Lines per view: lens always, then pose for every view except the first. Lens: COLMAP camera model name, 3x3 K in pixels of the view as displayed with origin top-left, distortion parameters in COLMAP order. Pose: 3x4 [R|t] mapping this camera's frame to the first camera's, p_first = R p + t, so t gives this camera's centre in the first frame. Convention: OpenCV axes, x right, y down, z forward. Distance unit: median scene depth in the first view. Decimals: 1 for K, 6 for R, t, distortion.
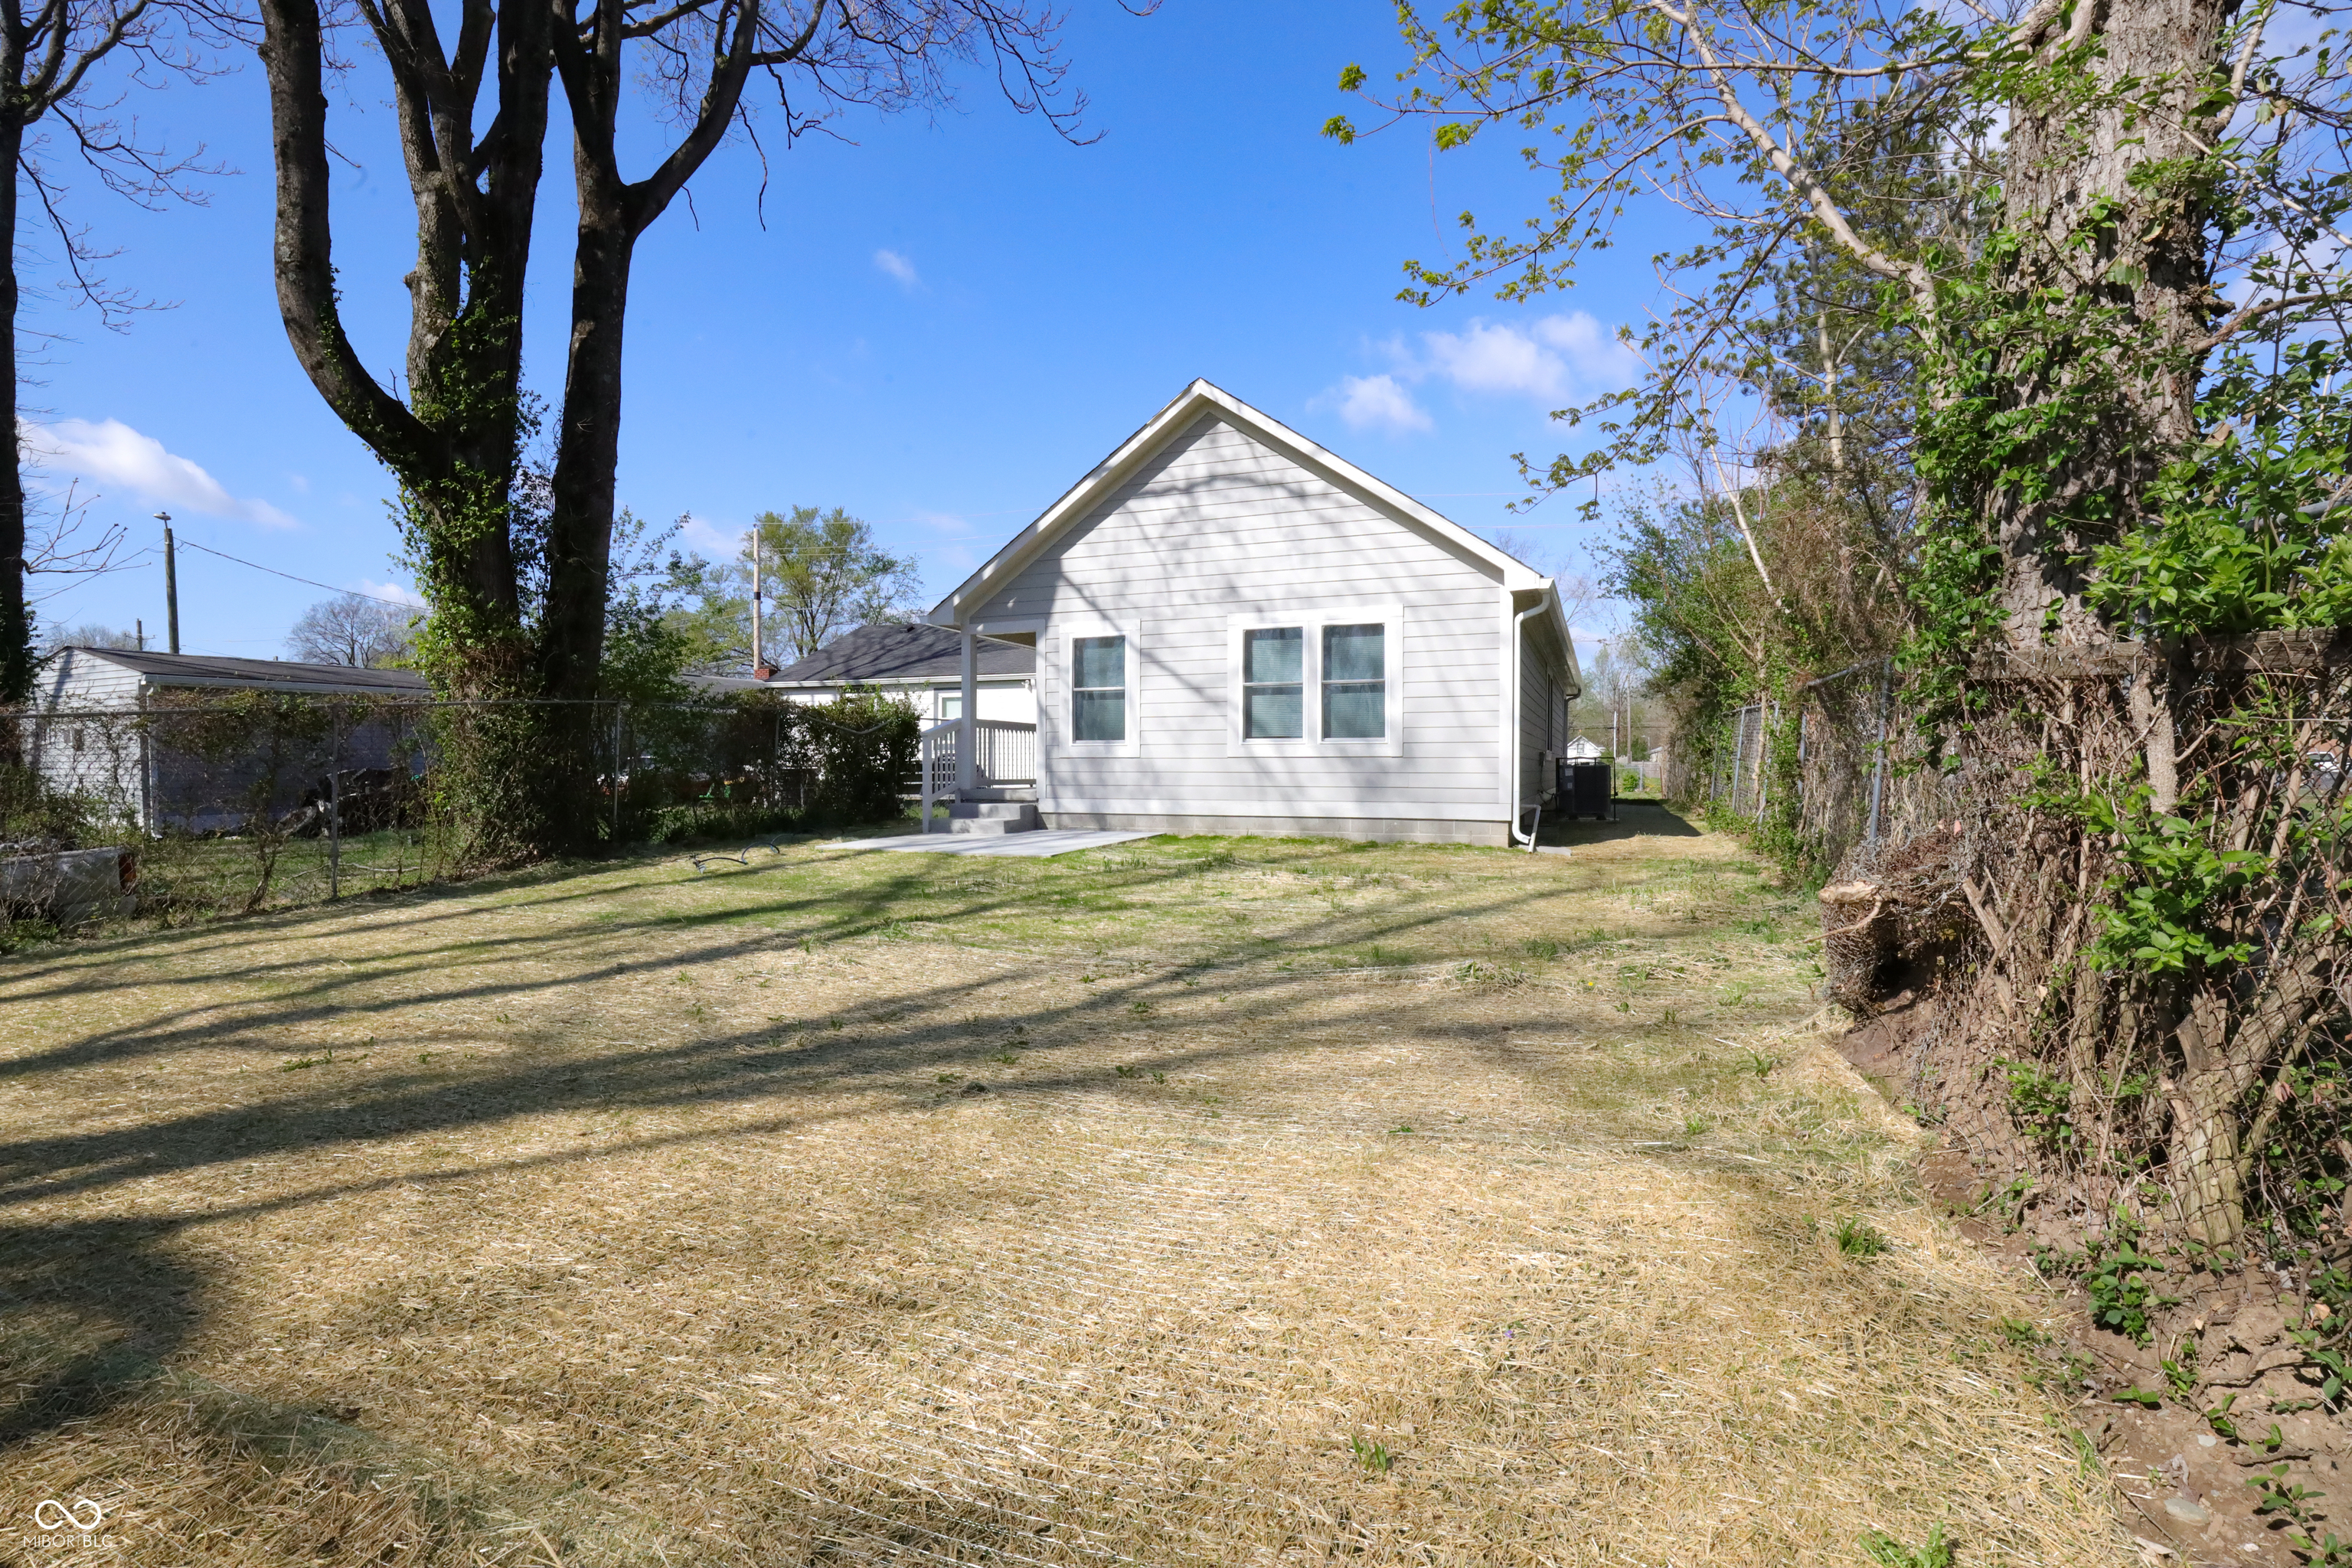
lens RADIAL K [[1074.7, 0, 1178.9], [0, 1074.7, 782.5], [0, 0, 1]] dist [-0.033176, 0.007483]
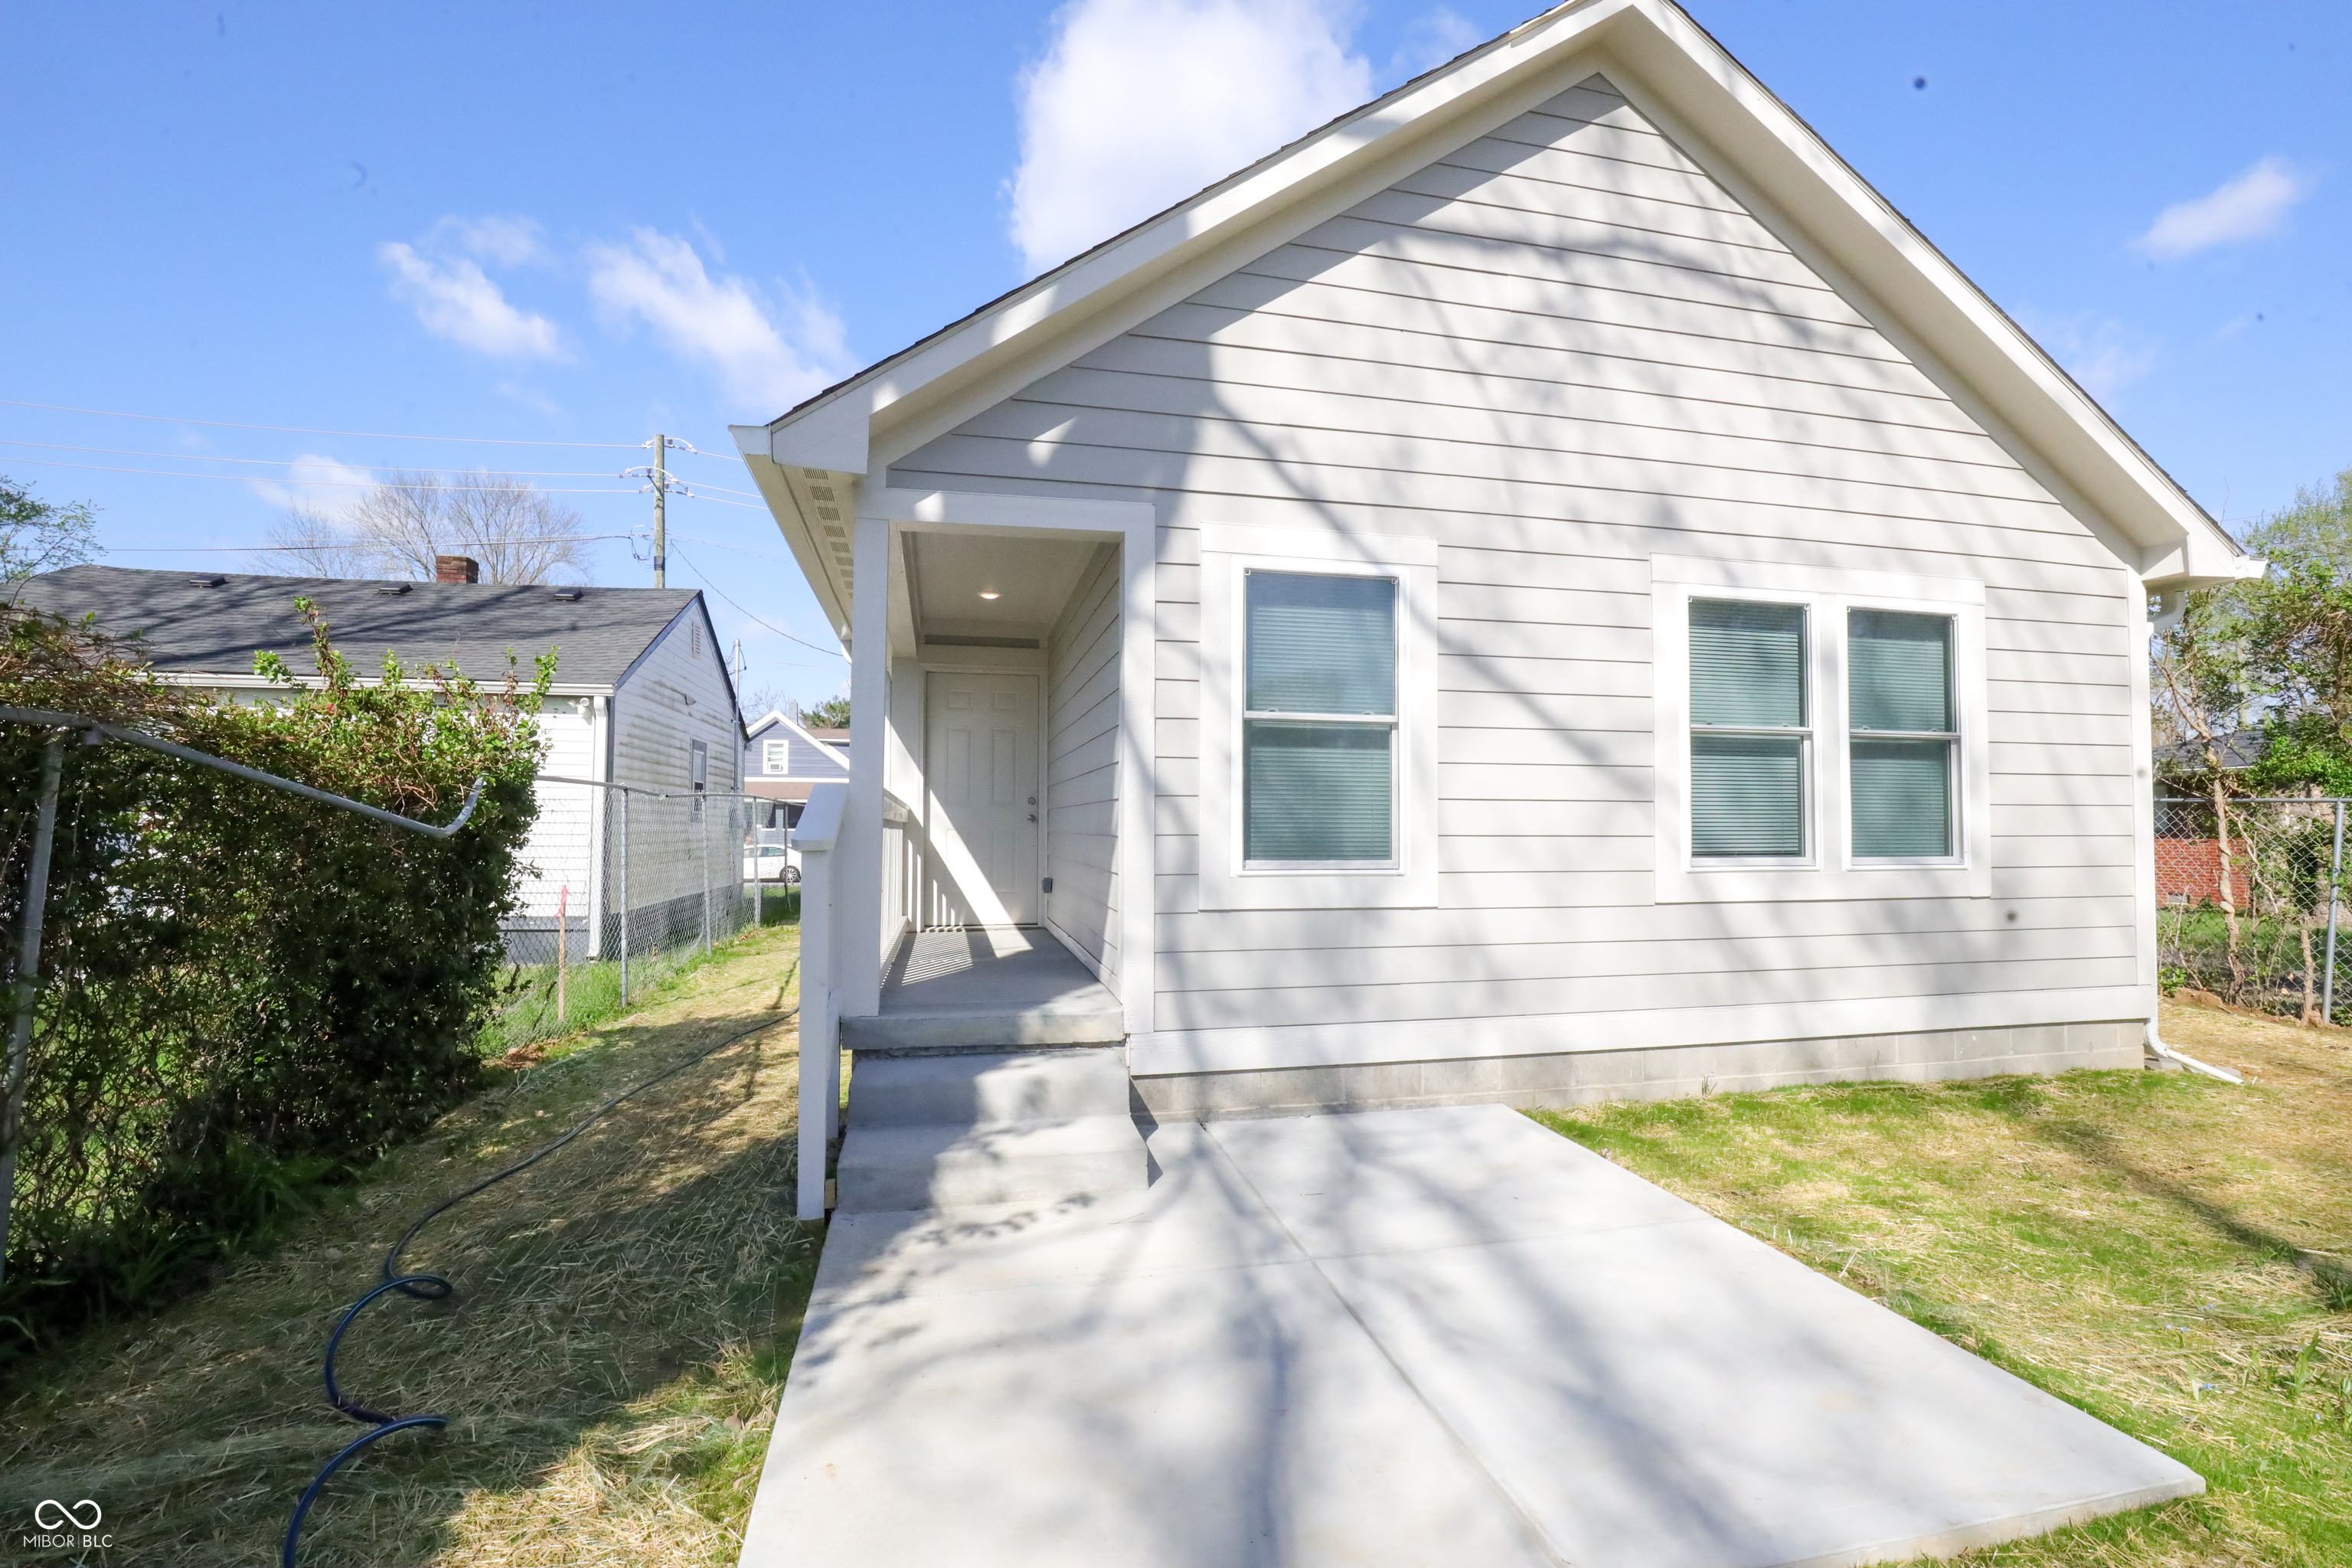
lens RADIAL K [[1074.7, 0, 1177.3], [0, 1074.7, 780.4], [0, 0, 1]] dist [-0.033176, 0.007483]
pose [[0.814823, 0.032766, 0.578783, -0.333534], [0.012293, 0.997200, -0.073760, -0.042479], [-0.579579, 0.067217, 0.812139, 0.771454]]
